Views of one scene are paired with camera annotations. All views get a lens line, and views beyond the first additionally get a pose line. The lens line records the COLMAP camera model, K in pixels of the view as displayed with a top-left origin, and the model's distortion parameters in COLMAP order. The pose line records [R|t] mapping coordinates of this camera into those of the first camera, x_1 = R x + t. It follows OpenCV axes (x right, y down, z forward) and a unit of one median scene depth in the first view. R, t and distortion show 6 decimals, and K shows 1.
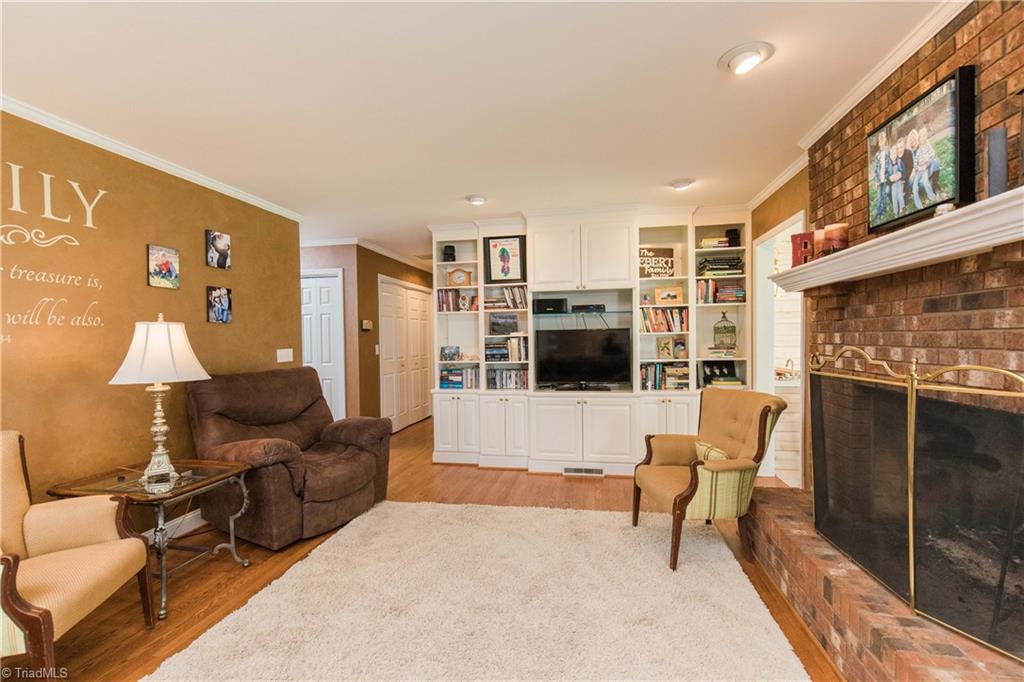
lens RADIAL K [[465.6, 0, 512.3], [0, 465.6, 347.2], [0, 0, 1]] dist [0.004196, -0.000295]
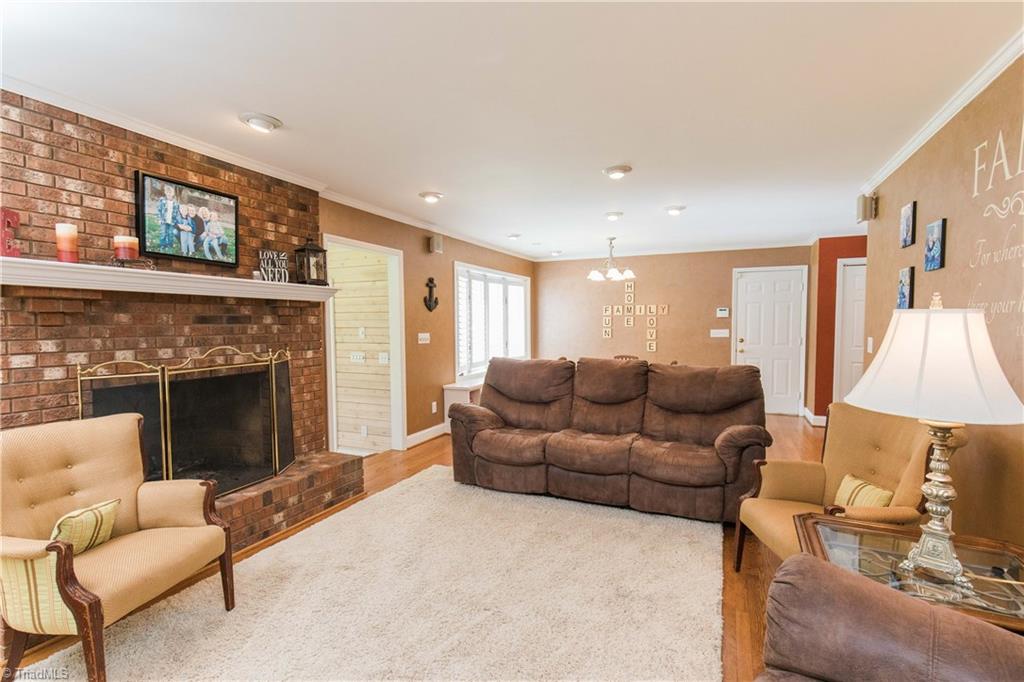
lens RADIAL K [[465.6, 0, 512.6], [0, 465.6, 343.1], [0, 0, 1]] dist [0.004196, -0.000295]
pose [[-0.969967, 0.008733, 0.243079, -0.517060], [0.024111, 0.997885, 0.060361, -0.080067], [-0.242038, 0.064409, -0.968127, 2.289500]]
